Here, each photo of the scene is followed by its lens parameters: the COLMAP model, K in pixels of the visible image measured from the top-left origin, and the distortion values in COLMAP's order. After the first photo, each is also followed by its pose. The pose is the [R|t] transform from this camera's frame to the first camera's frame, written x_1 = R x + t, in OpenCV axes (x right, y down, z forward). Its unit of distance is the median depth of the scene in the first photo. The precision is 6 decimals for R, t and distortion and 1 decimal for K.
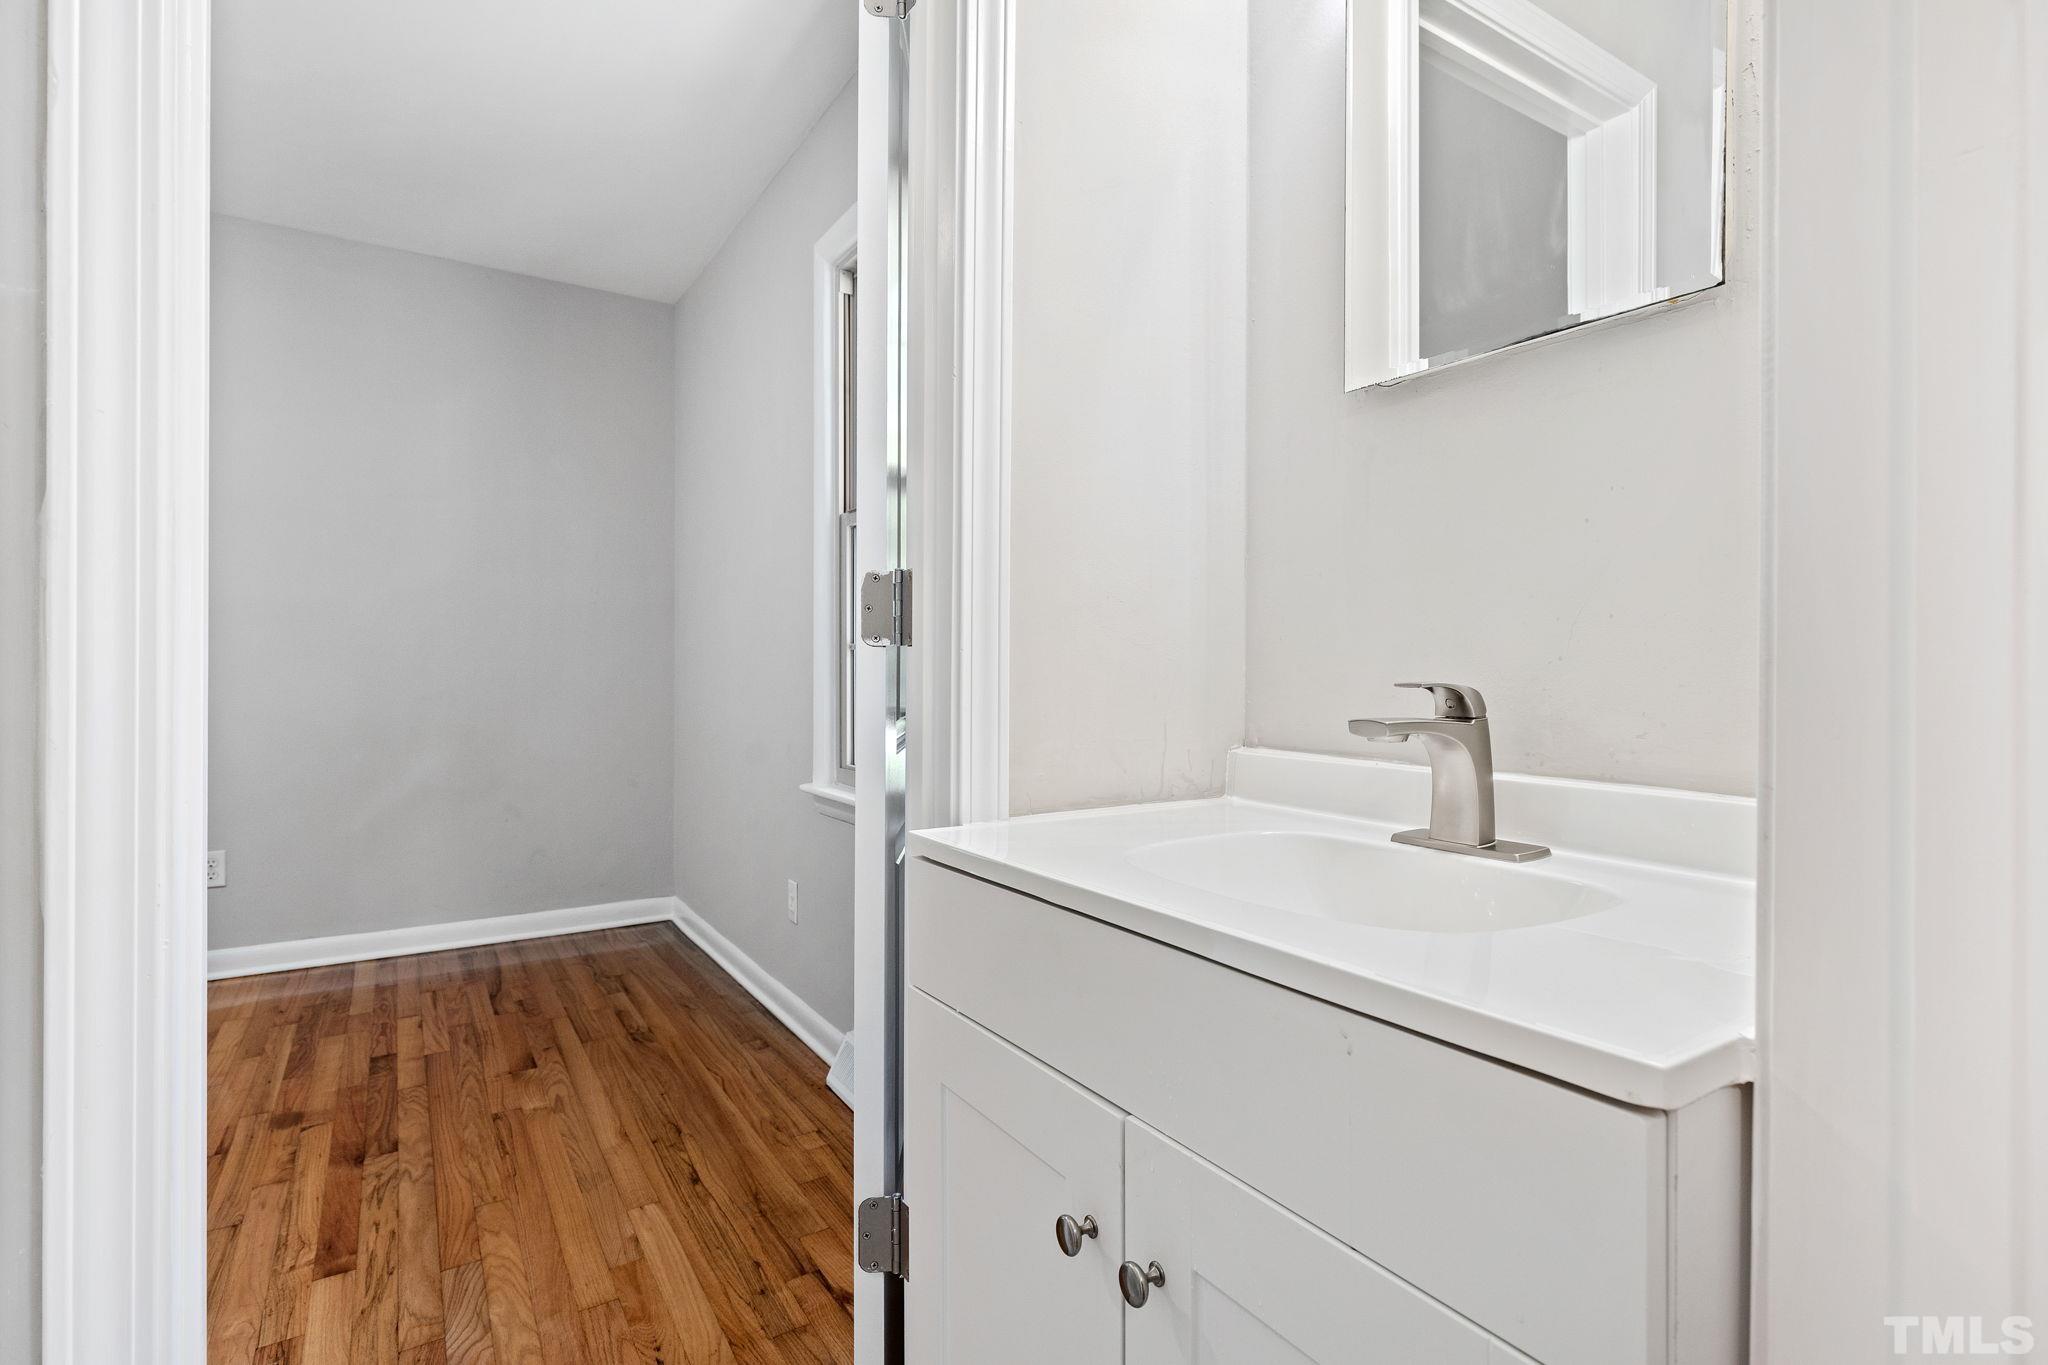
lens RADIAL K [[1087.6, 0, 1016.0], [0, 1087.6, 659.4], [0, 0, 1]] dist [-0.001701, -0.001826]
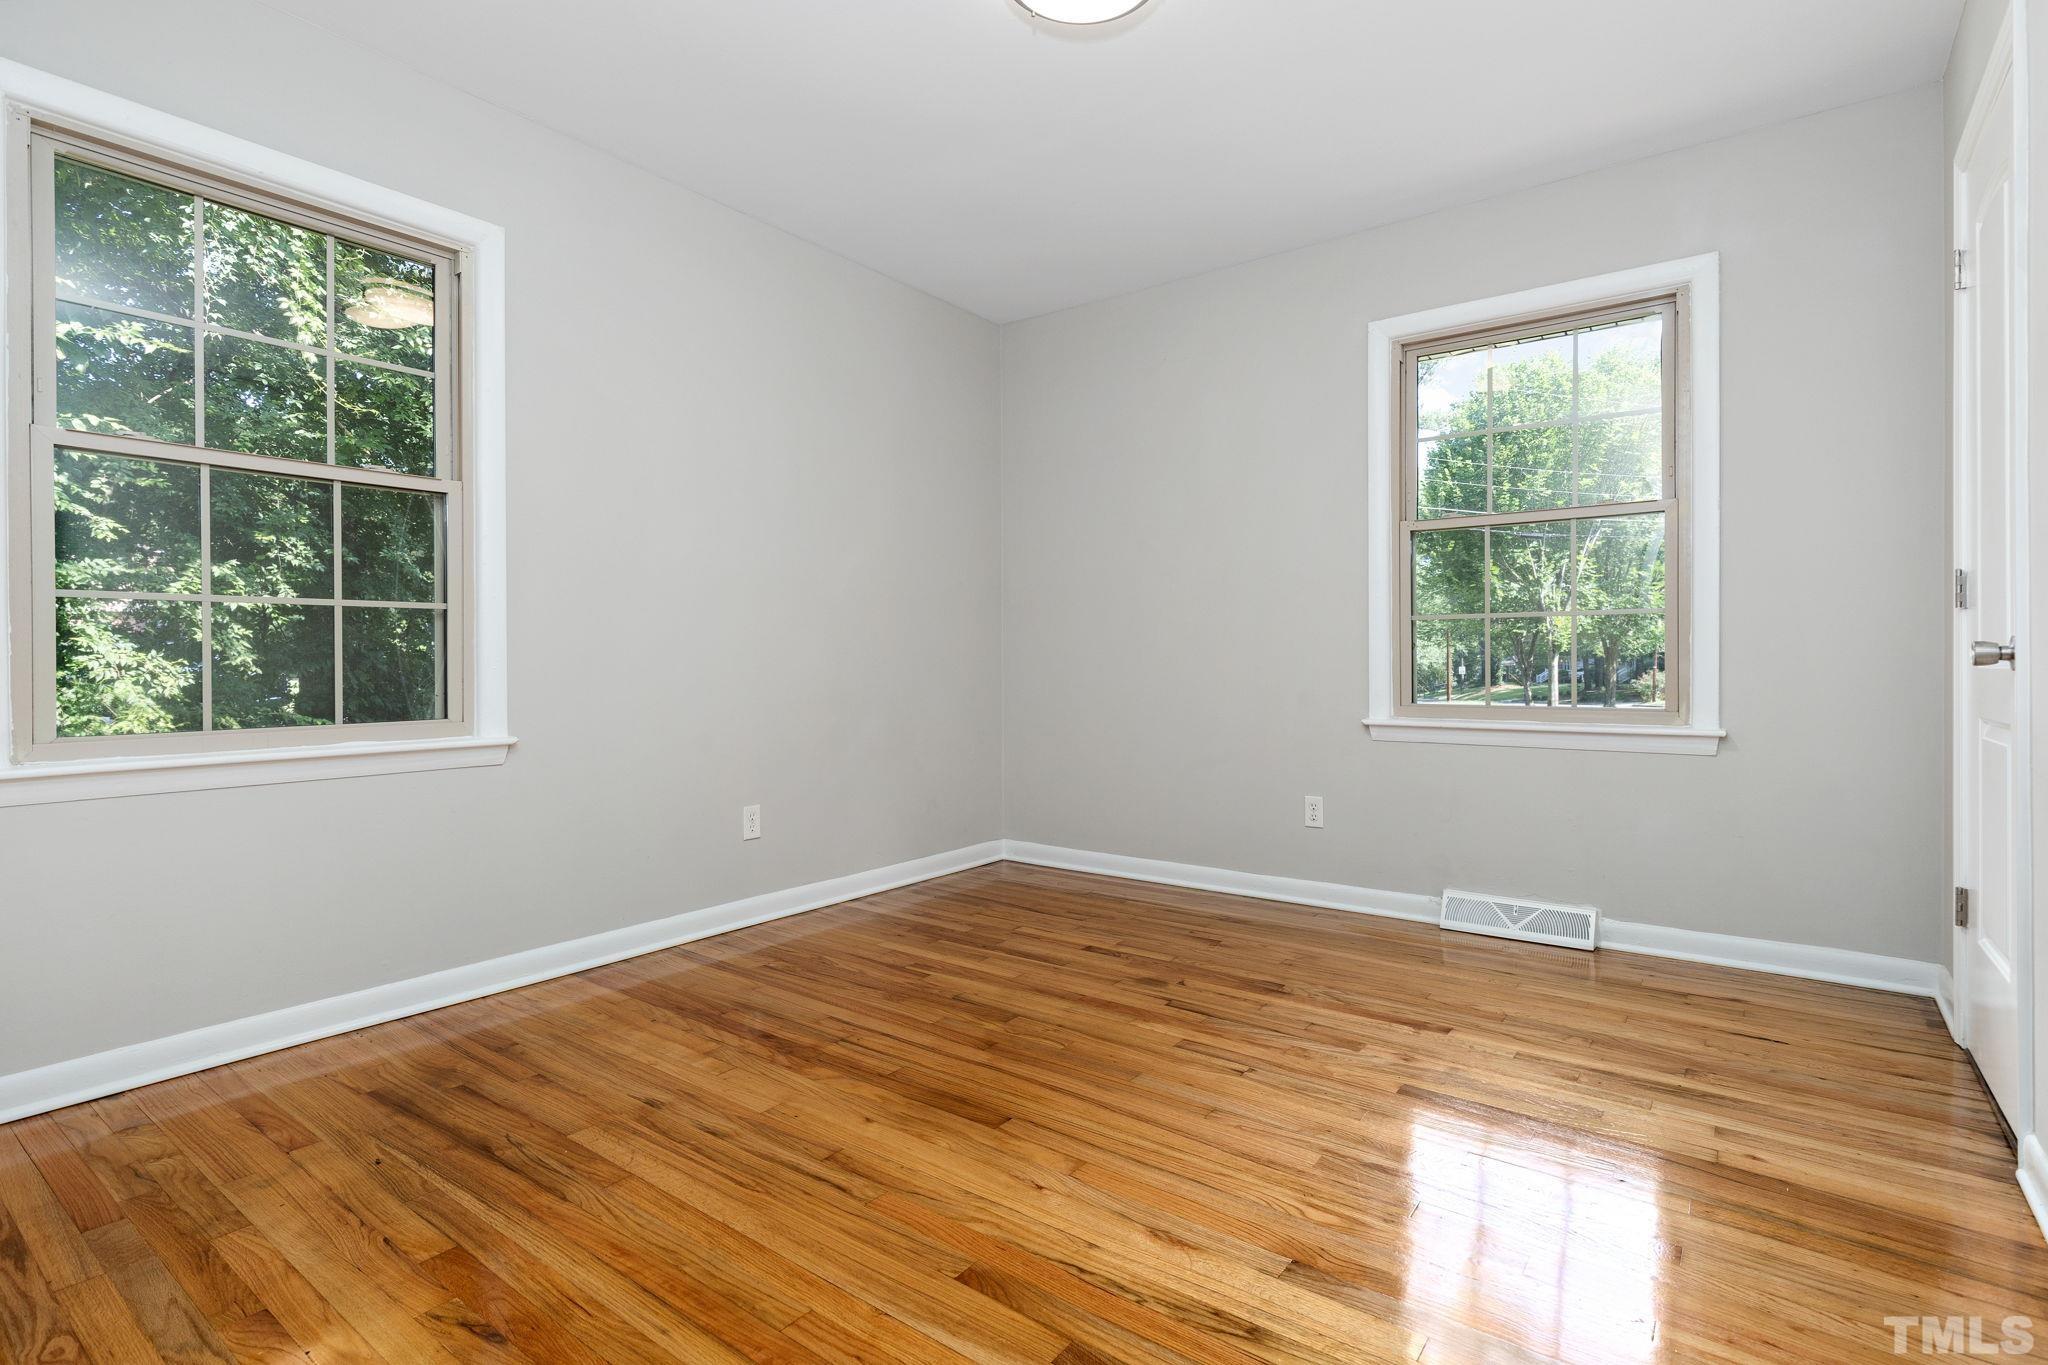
lens RADIAL K [[1087.6, 0, 1016.0], [0, 1087.6, 659.4], [0, 0, 1]] dist [-0.001701, -0.001826]
pose [[0.936091, 0.003175, 0.351743, -1.295611], [-0.003936, 0.999991, 0.001448, 0.052337], [-0.351735, -0.002740, 0.936095, -0.122144]]
